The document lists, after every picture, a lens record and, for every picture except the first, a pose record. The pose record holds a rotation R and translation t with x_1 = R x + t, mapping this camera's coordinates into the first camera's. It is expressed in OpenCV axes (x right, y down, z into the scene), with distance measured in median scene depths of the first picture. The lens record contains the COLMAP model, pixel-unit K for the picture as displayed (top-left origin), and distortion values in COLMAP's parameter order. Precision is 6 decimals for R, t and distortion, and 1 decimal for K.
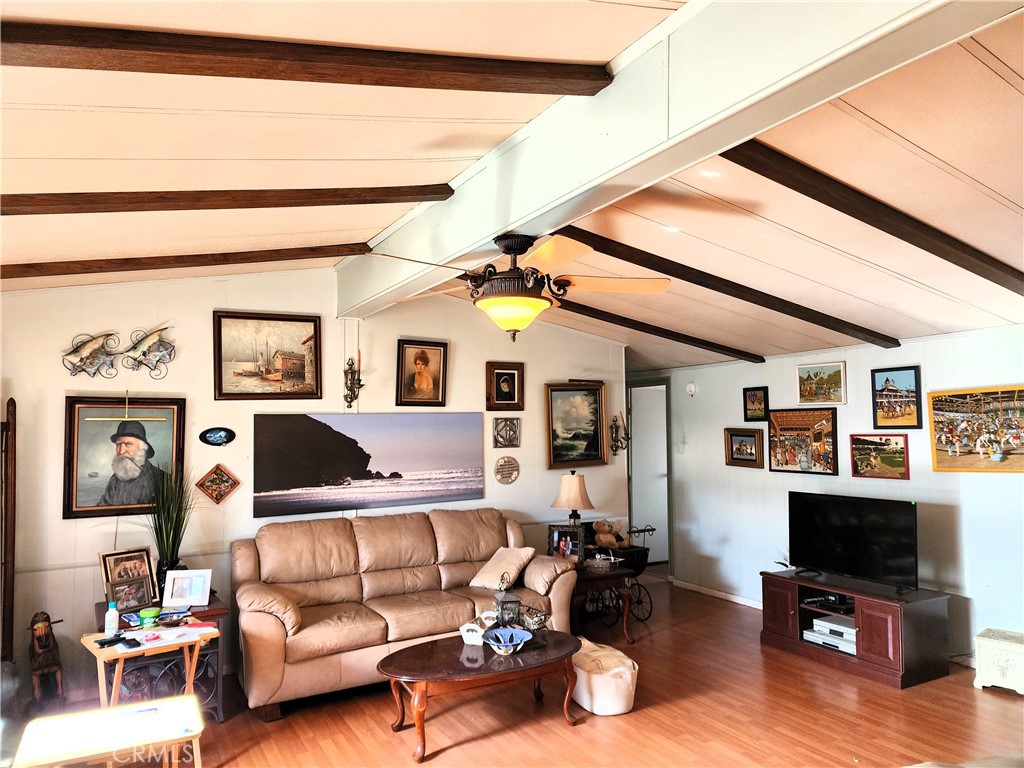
lens RADIAL K [[678.0, 0, 523.6], [0, 678.0, 398.7], [0, 0, 1]] dist [0.076213, -0.061818]
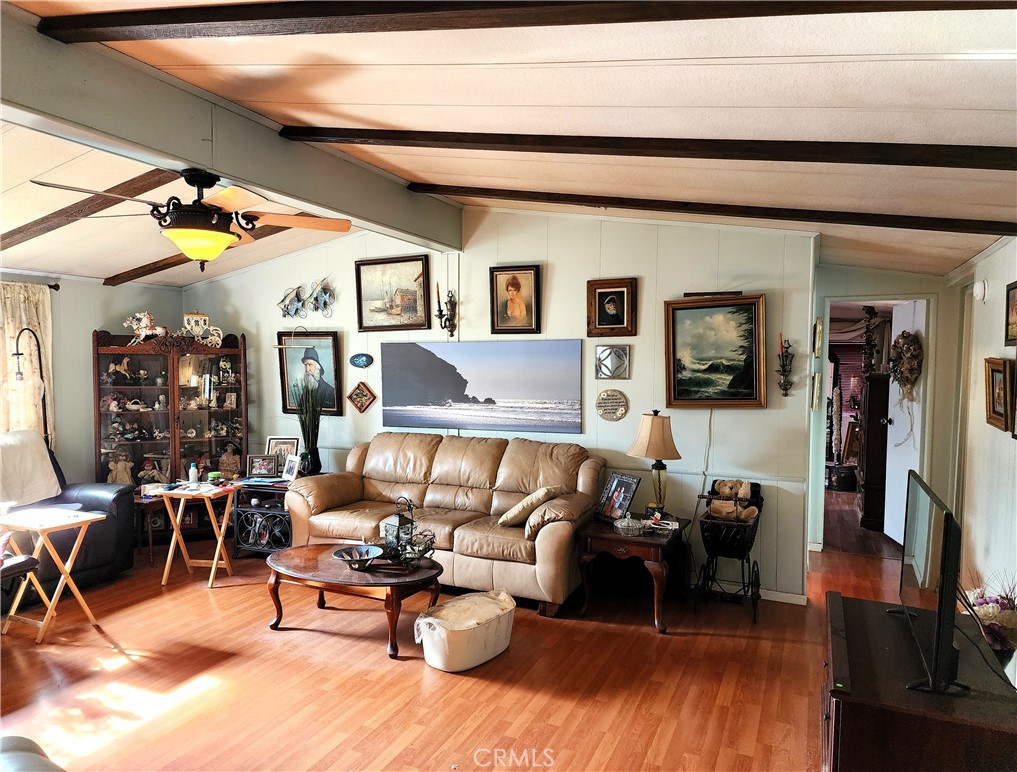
lens RADIAL K [[701.2, 0, 502.2], [0, 701.2, 396.9], [0, 0, 1]] dist [0.124193, 0.000965]
pose [[0.572416, 0.058046, -0.817906, 0.716154], [0.031416, 0.995206, 0.092616, 0.007826], [0.819361, -0.078710, 0.567848, 0.417336]]
